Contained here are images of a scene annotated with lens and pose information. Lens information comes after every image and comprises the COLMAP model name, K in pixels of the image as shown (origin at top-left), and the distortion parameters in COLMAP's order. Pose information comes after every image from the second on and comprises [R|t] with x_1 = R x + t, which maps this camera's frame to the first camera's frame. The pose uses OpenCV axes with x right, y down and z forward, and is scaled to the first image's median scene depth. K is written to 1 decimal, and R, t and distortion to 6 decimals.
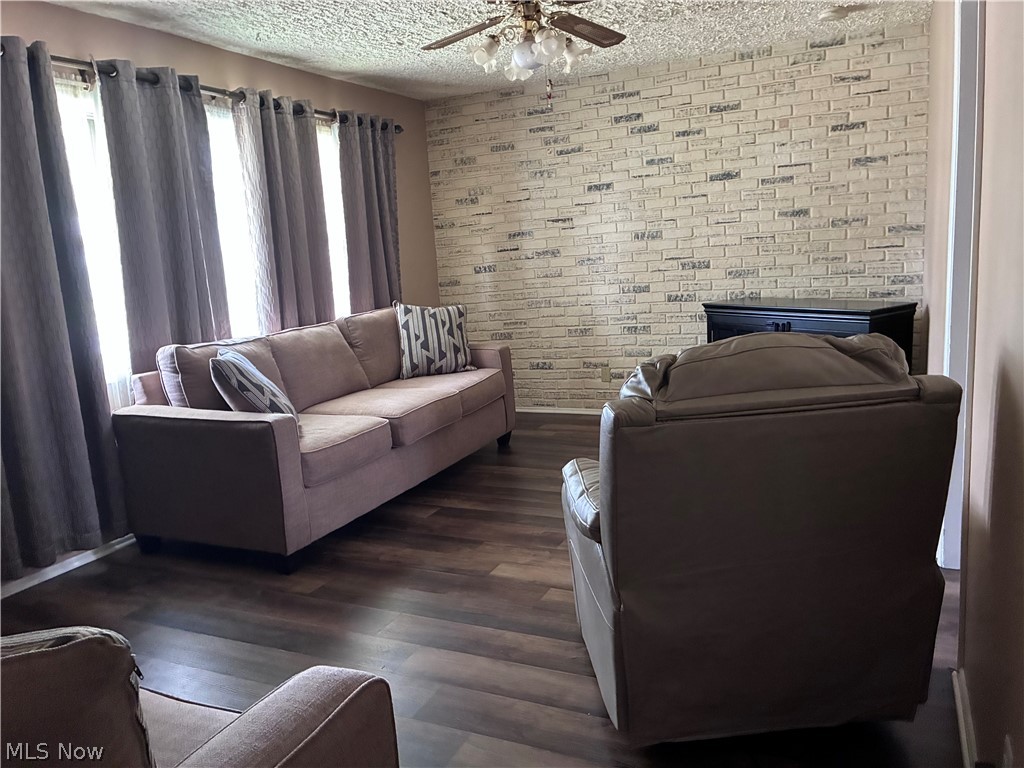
lens RADIAL K [[781.7, 0, 515.5], [0, 781.7, 385.8], [0, 0, 1]] dist [0.042625, -0.054630]
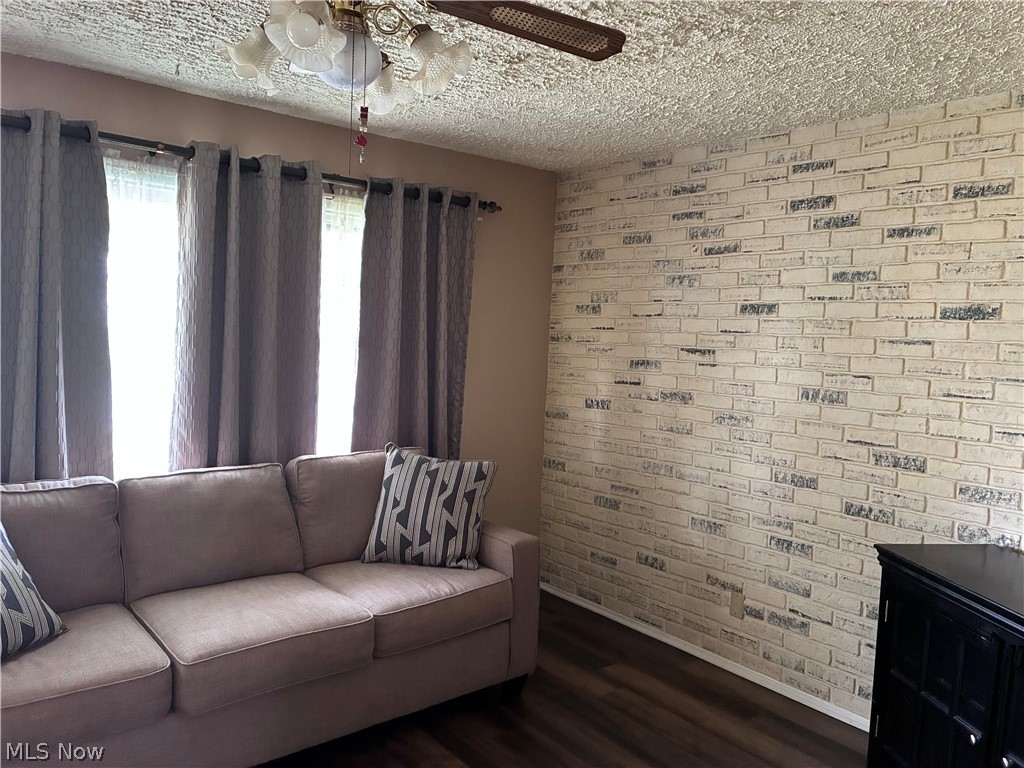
lens RADIAL K [[779.5, 0, 520.1], [0, 779.5, 382.5], [0, 0, 1]] dist [0.061434, -0.072027]
pose [[0.896519, 0.134623, -0.422054, 0.216266], [-0.176300, 0.982437, -0.061123, -0.127492], [0.406413, 0.129206, 0.904508, 0.375386]]
